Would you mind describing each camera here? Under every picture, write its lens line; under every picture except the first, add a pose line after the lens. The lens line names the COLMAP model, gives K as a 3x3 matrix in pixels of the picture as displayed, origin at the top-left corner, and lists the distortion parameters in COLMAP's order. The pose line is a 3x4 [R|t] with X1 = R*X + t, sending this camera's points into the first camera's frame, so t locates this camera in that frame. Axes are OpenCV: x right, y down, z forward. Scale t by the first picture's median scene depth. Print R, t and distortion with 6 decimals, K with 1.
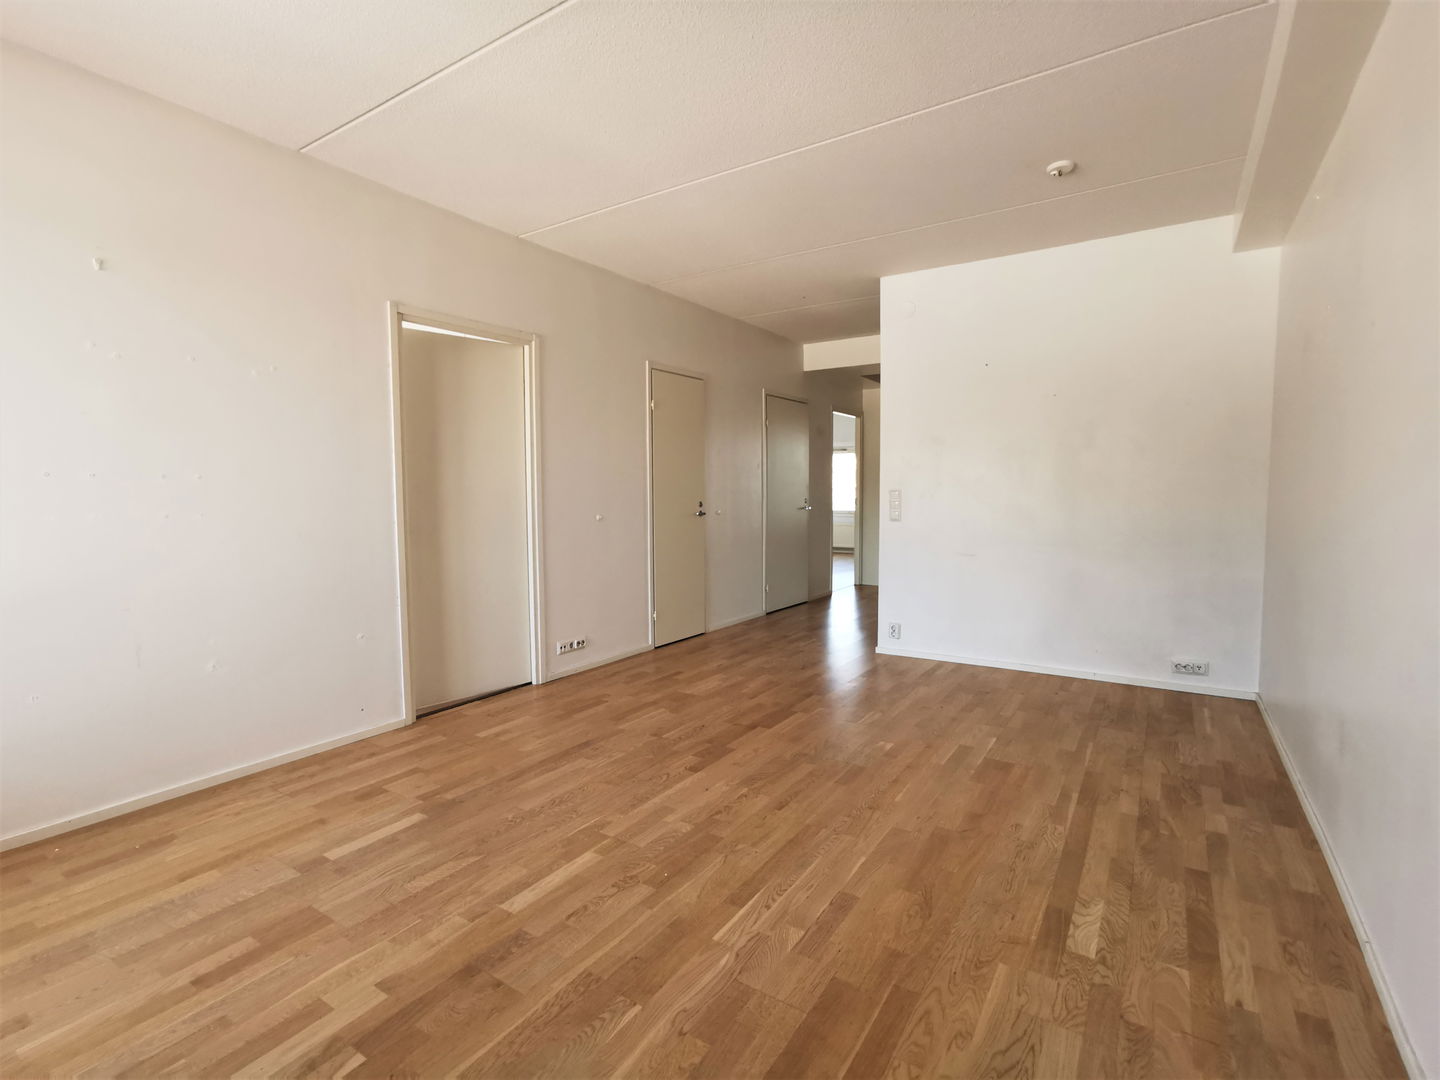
lens RADIAL K [[701.1, 0, 716.7], [0, 701.1, 538.8], [0, 0, 1]] dist [-0.015372, 0.017307]
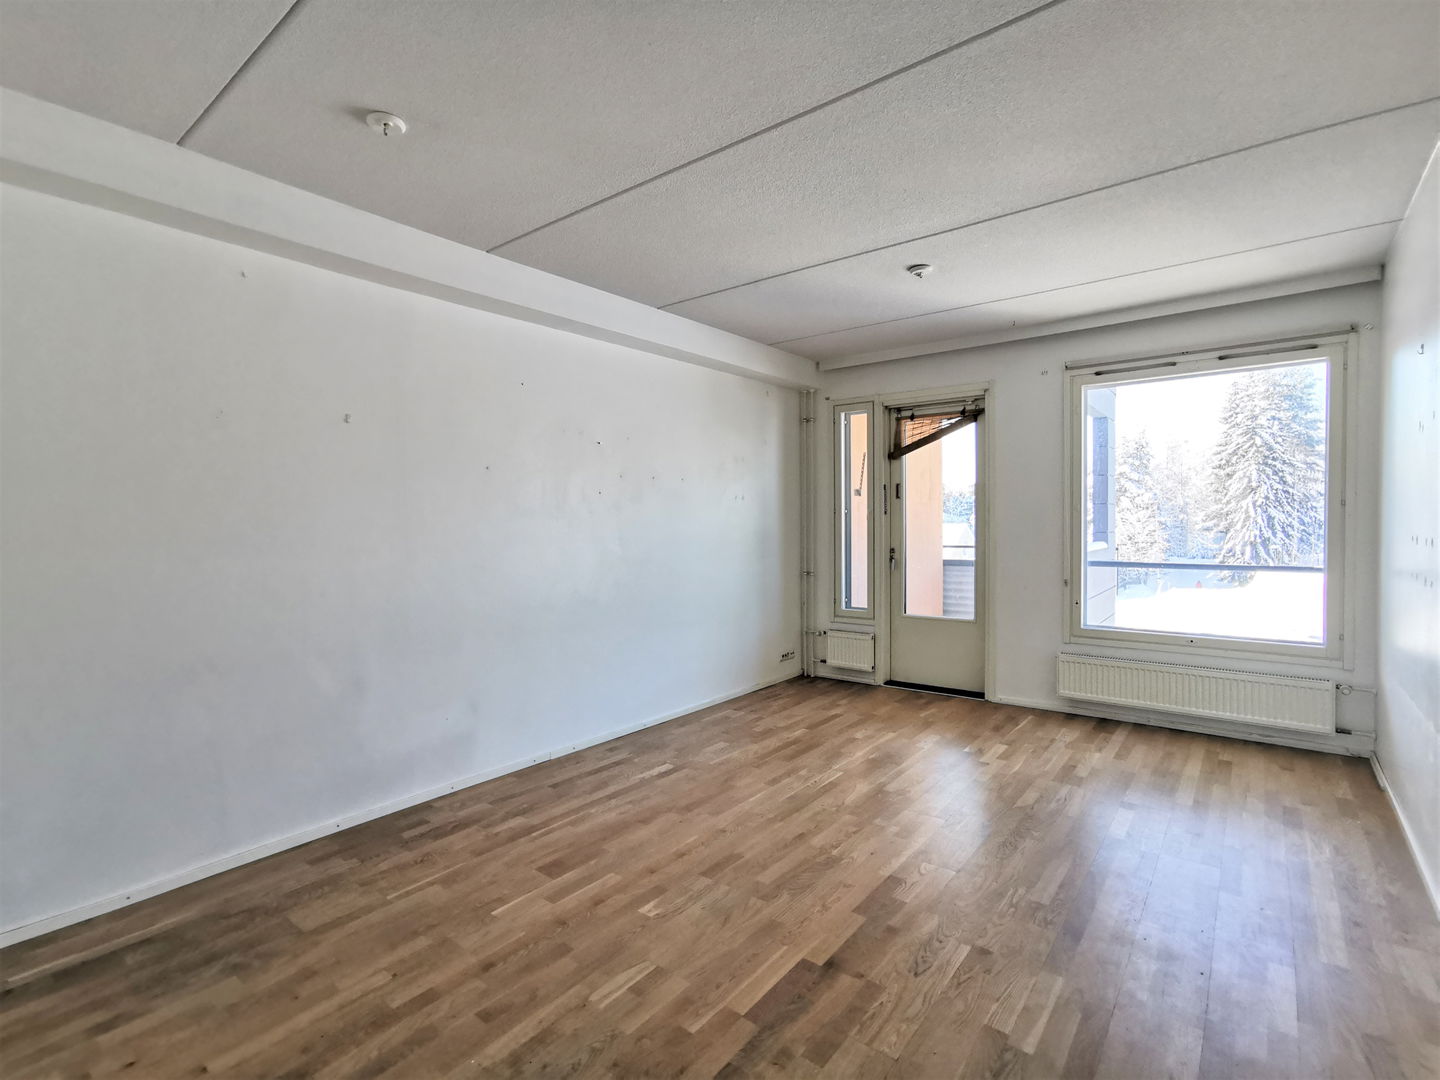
lens RADIAL K [[701.1, 0, 717.7], [0, 701.1, 539.4], [0, 0, 1]] dist [-0.015372, 0.017307]
pose [[-0.996289, 0.012032, 0.085229, 0.125836], [0.020030, 0.995406, 0.093623, -0.209118], [-0.083711, 0.094982, -0.991953, 2.115185]]
